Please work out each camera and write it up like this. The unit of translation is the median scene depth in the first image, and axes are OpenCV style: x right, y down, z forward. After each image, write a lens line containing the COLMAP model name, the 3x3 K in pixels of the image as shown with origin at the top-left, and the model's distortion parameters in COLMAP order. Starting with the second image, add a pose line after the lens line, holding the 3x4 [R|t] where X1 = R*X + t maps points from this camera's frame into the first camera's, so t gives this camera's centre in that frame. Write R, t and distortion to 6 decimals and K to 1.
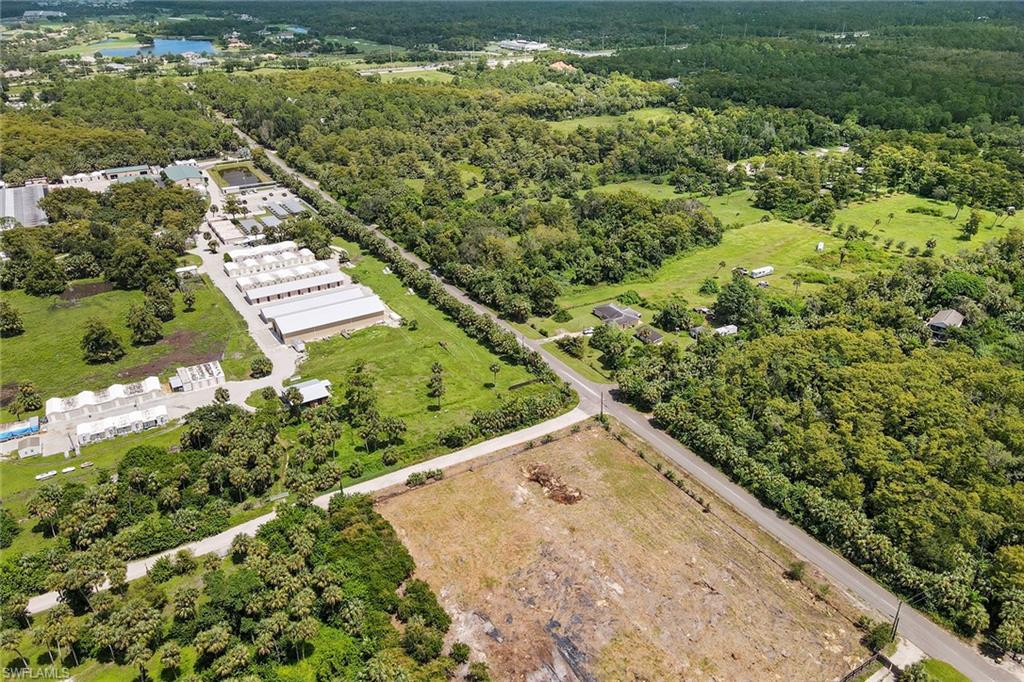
lens RADIAL K [[758.1, 0, 527.3], [0, 758.1, 340.1], [0, 0, 1]] dist [0.013525, -0.004143]
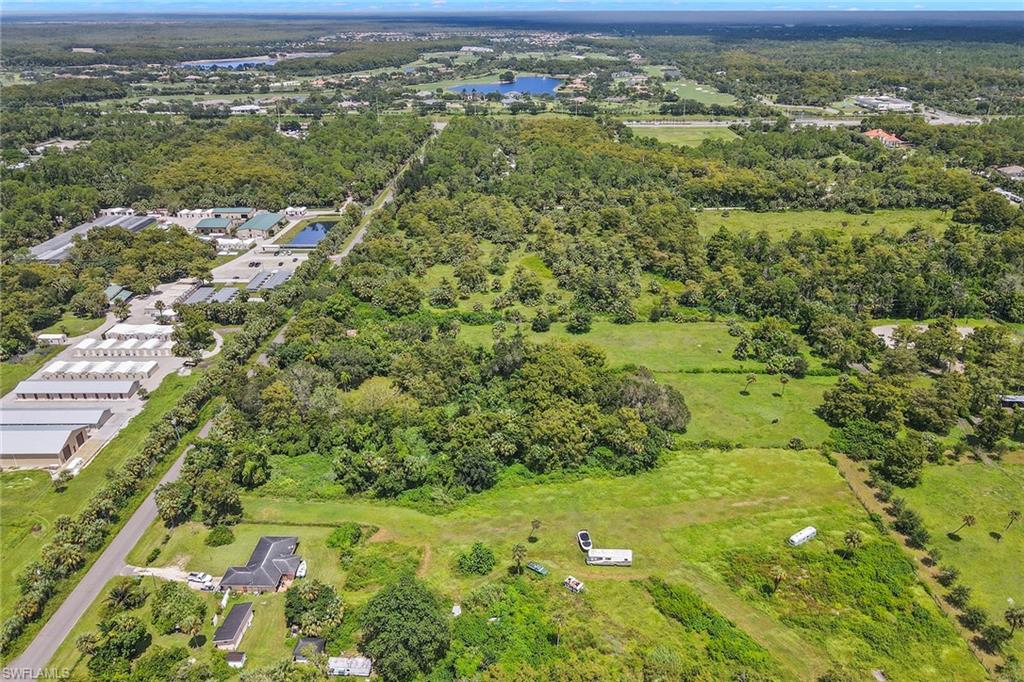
lens RADIAL K [[772.8, 0, 516.4], [0, 772.8, 329.2], [0, 0, 1]] dist [-0.004029, 0.031368]
pose [[0.841412, 0.208117, -0.498712, 0.369635], [-0.237463, 0.971385, 0.004727, -0.177398], [0.485425, 0.114448, 0.866755, 0.327421]]
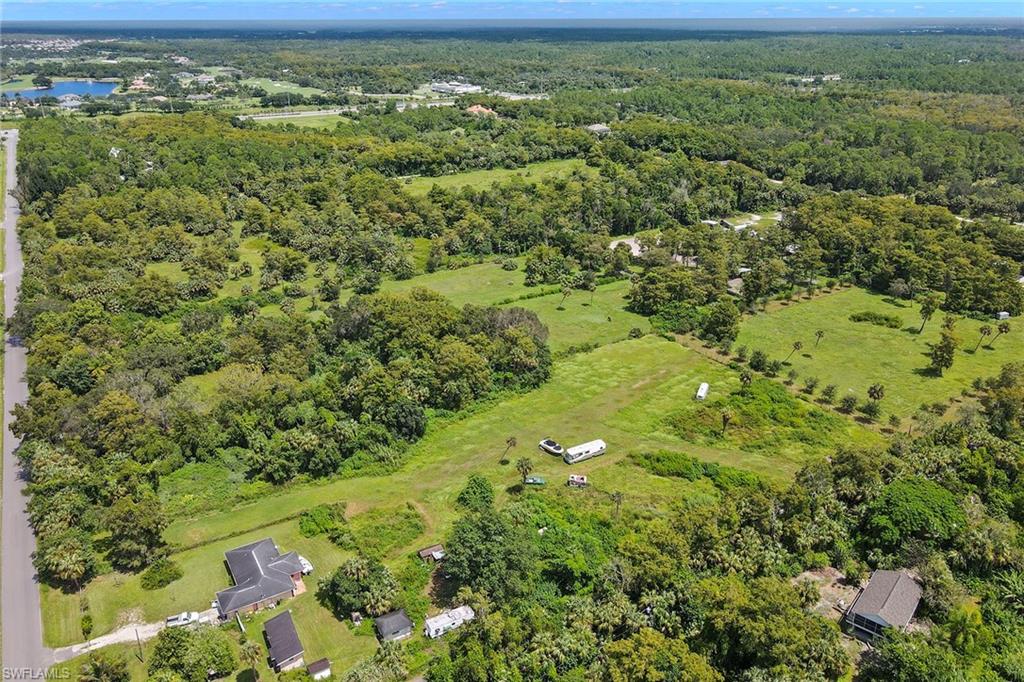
lens RADIAL K [[772.8, 0, 516.4], [0, 772.8, 329.2], [0, 0, 1]] dist [-0.004029, 0.031368]
pose [[0.999999, 0.000226, 0.001513, 0.187238], [-0.000118, 0.997494, -0.070752, -0.103752], [-0.001525, 0.070752, 0.997493, 0.292787]]
